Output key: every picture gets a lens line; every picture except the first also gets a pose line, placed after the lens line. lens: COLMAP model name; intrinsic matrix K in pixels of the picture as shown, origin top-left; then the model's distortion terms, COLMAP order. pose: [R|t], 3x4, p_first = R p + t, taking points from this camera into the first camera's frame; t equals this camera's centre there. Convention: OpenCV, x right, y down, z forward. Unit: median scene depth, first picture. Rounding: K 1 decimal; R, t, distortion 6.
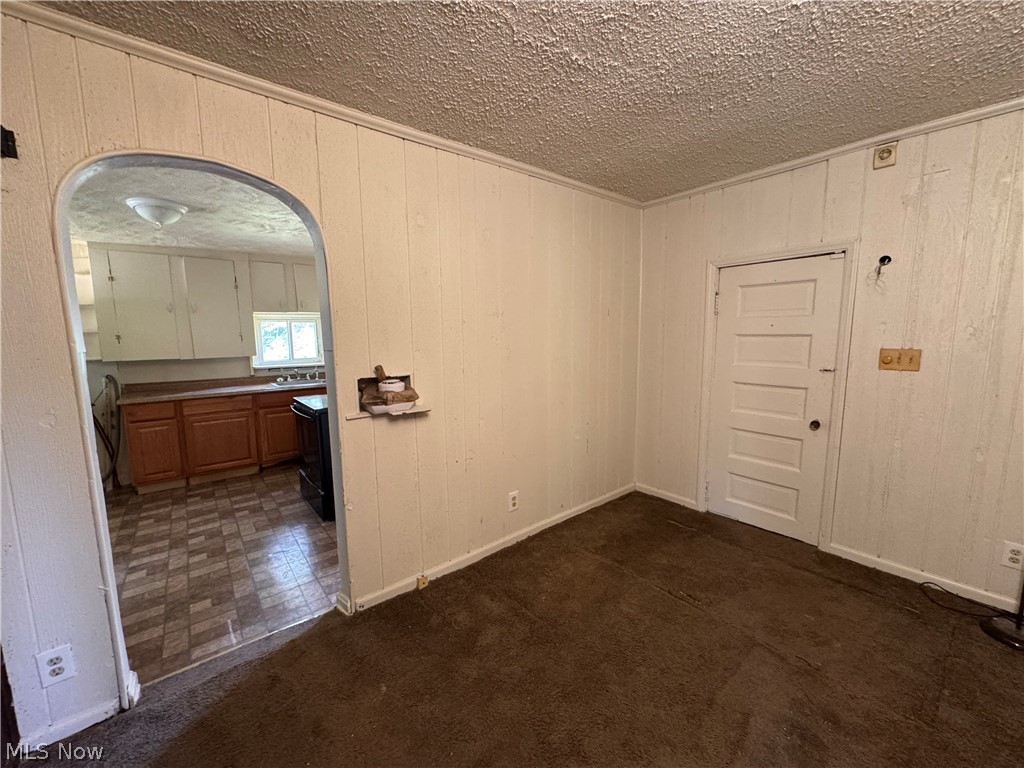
lens RADIAL K [[413.0, 0, 512.0], [0, 413.0, 384.0], [0, 0, 1]] dist [-0.001049, -0.000141]
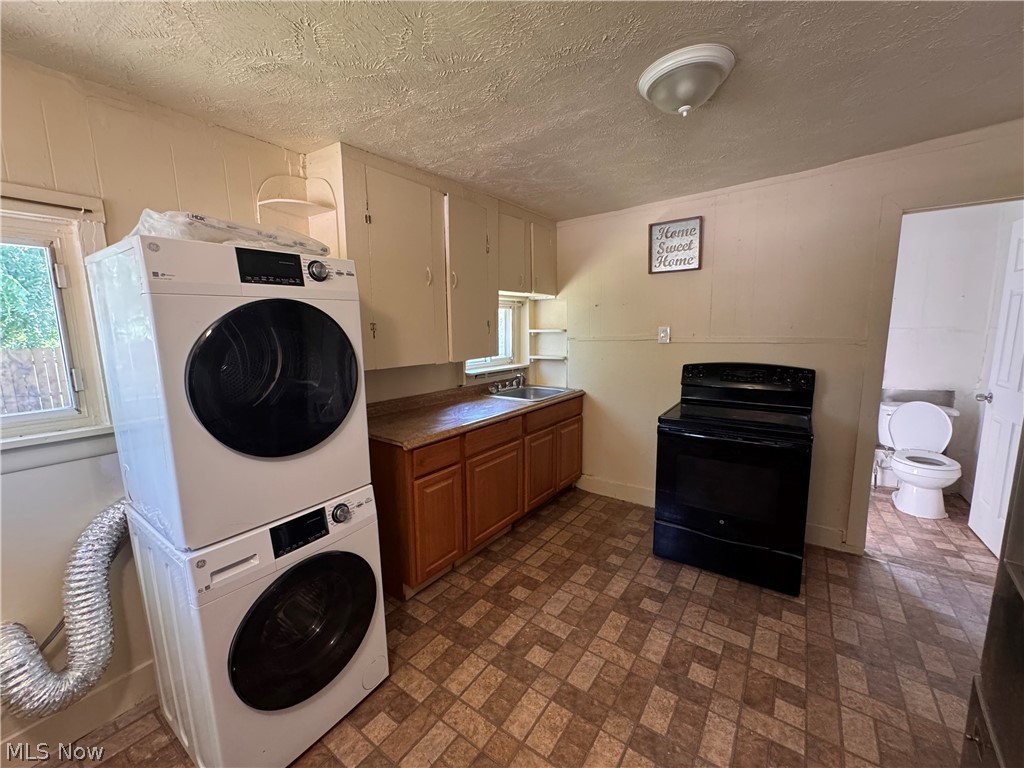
lens RADIAL K [[413.0, 0, 512.0], [0, 413.0, 384.0], [0, 0, 1]] dist [-0.001049, -0.000141]
pose [[0.960831, -0.040750, 0.274121, -0.992742], [0.038553, 0.999167, 0.013399, -0.039223], [-0.274439, -0.002306, 0.961602, 0.443583]]
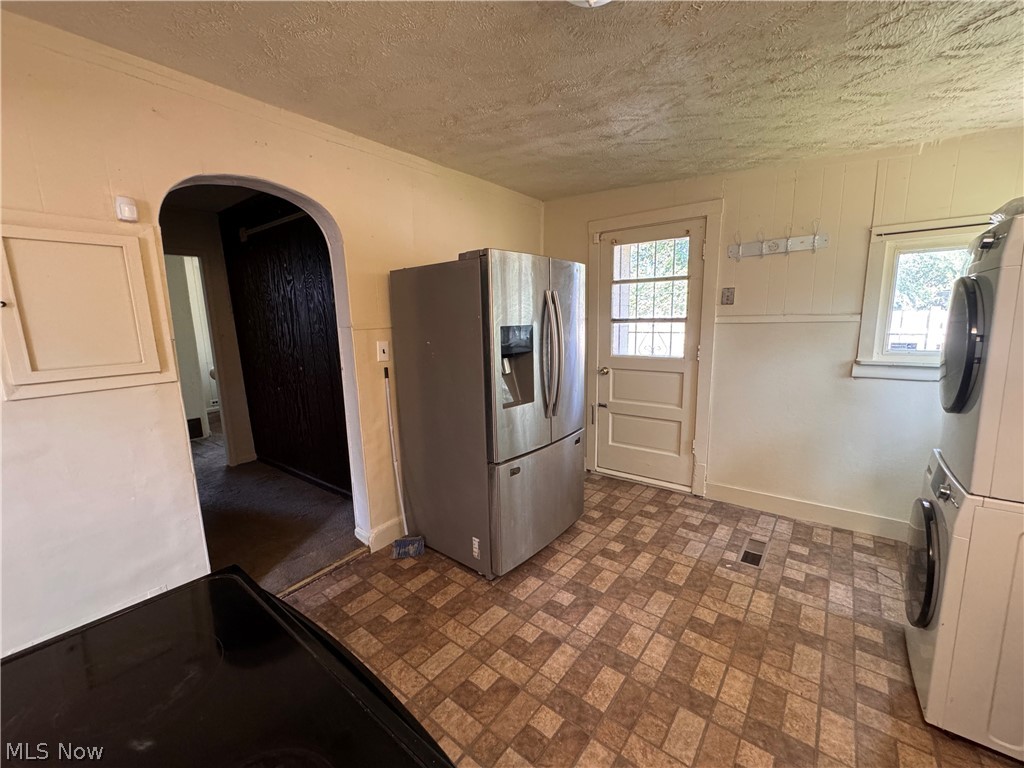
lens RADIAL K [[413.0, 0, 512.0], [0, 413.0, 384.0], [0, 0, 1]] dist [-0.001049, -0.000141]
pose [[-0.975481, 0.070210, -0.208582, -0.554073], [0.007028, 0.957203, 0.289331, -0.133767], [0.219970, 0.280771, -0.934227, 1.147473]]
